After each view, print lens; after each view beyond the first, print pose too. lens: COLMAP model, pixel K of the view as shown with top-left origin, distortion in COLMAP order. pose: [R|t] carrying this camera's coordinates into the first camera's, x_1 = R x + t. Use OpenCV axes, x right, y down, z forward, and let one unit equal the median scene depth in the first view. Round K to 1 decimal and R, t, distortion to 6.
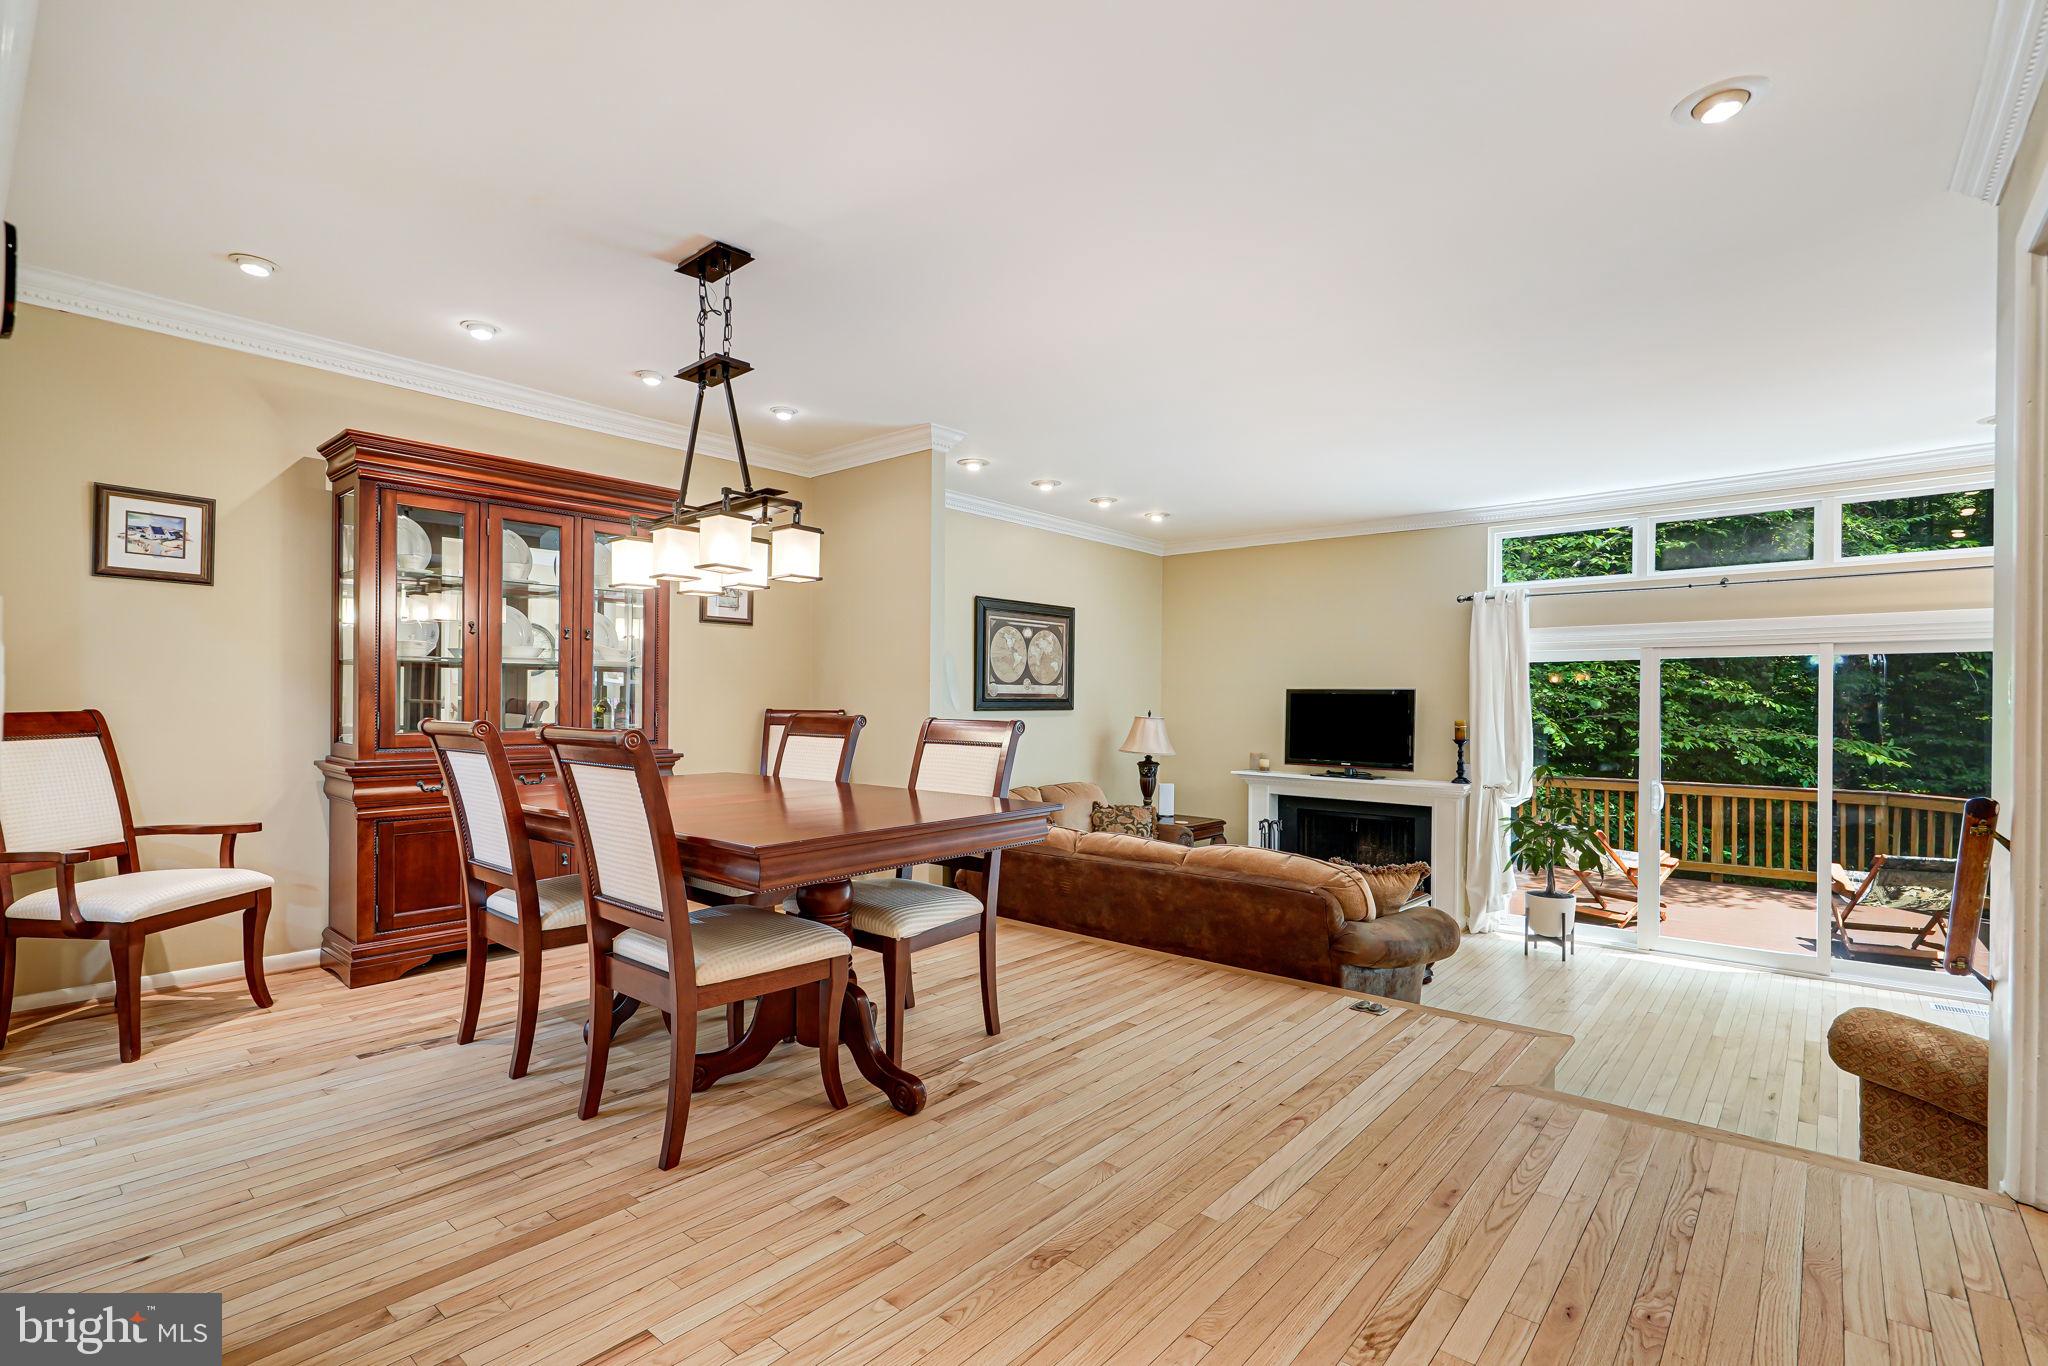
lens RADIAL K [[943.1, 0, 1012.9], [0, 943.1, 702.2], [0, 0, 1]] dist [-0.003717, 0.001925]
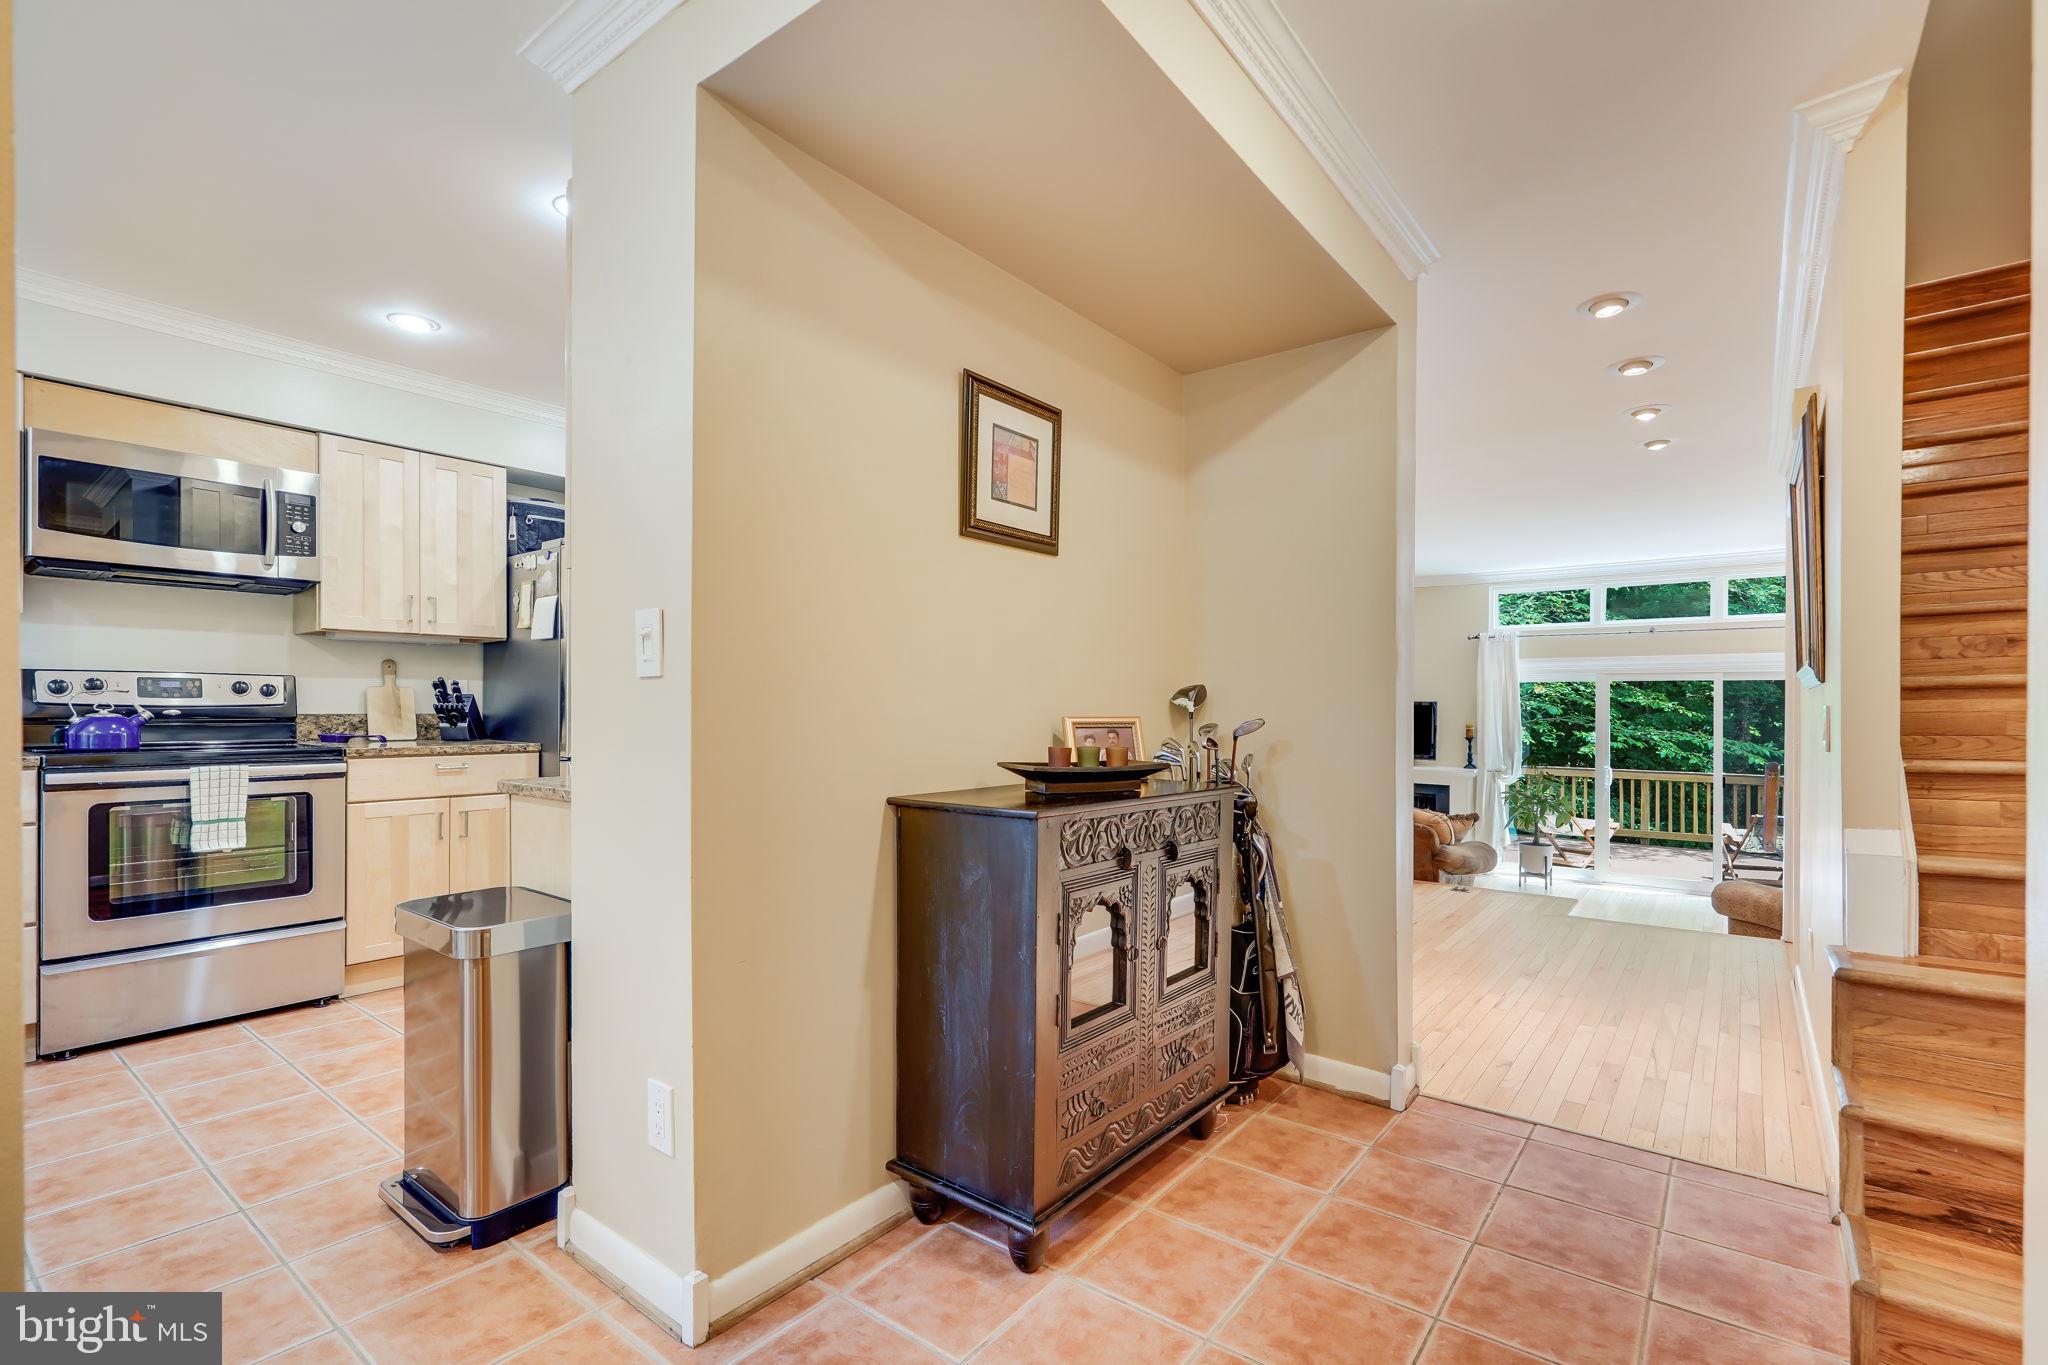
lens RADIAL K [[943.1, 0, 1006.4], [0, 943.1, 697.9], [0, 0, 1]] dist [-0.003717, 0.001925]
pose [[0.998626, 0.000796, 0.052400, -0.282725], [-0.000508, 0.999985, -0.005496, -0.010987], [-0.052403, 0.005462, 0.998611, -0.357328]]
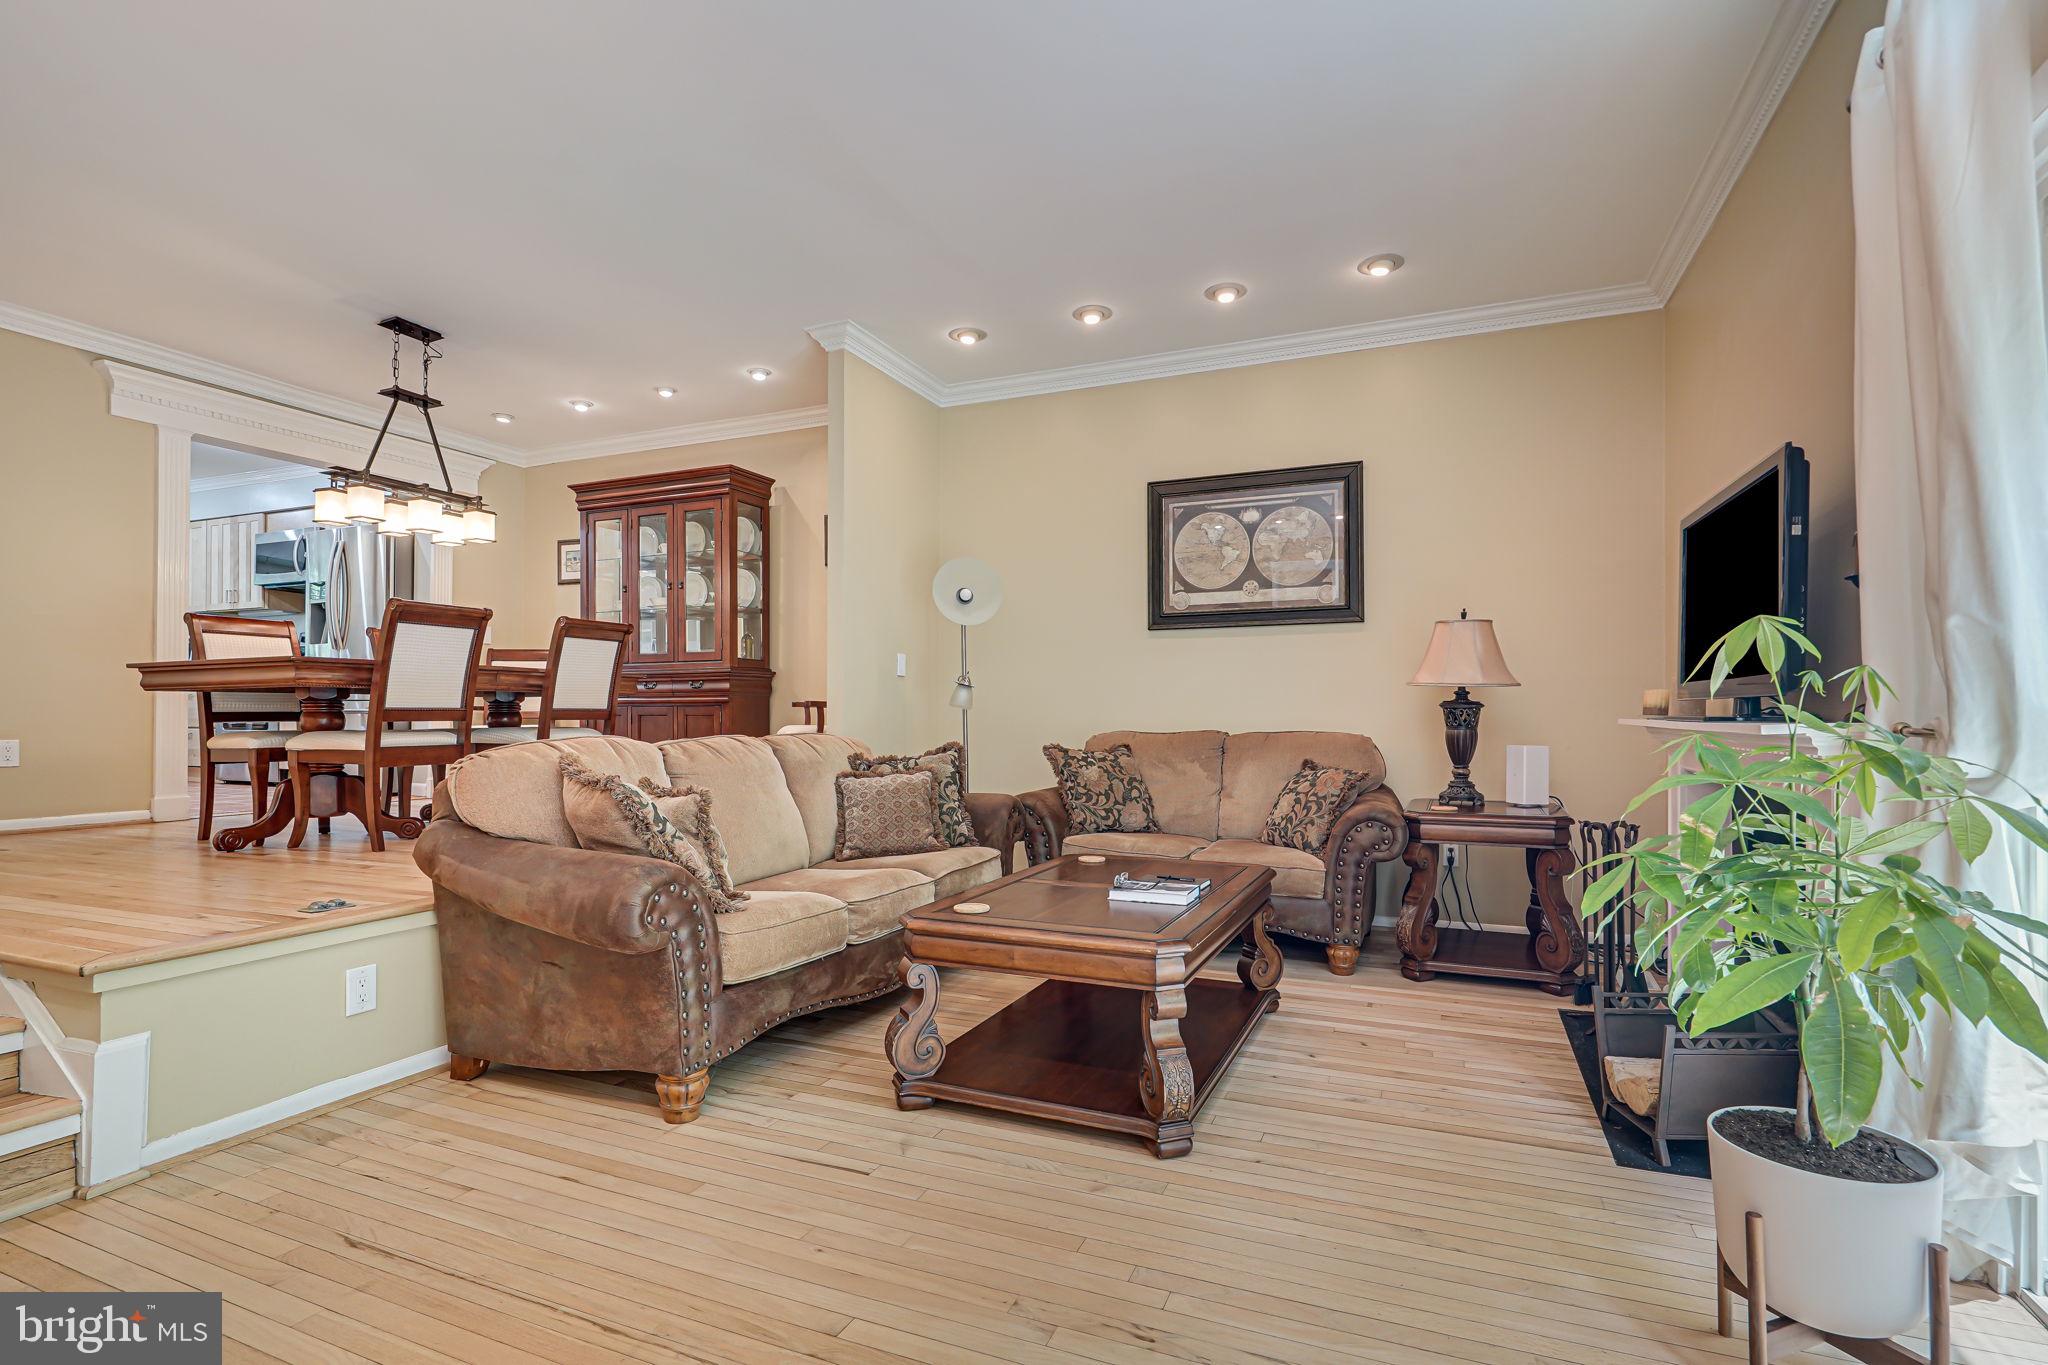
lens RADIAL K [[943.1, 0, 1027.5], [0, 943.1, 710.7], [0, 0, 1]] dist [-0.003717, 0.001925]
pose [[0.315904, -0.008906, -0.948749, 0.656987], [0.000828, 0.999958, -0.009111, 0.081719], [0.948791, 0.002093, 0.315898, 0.646580]]
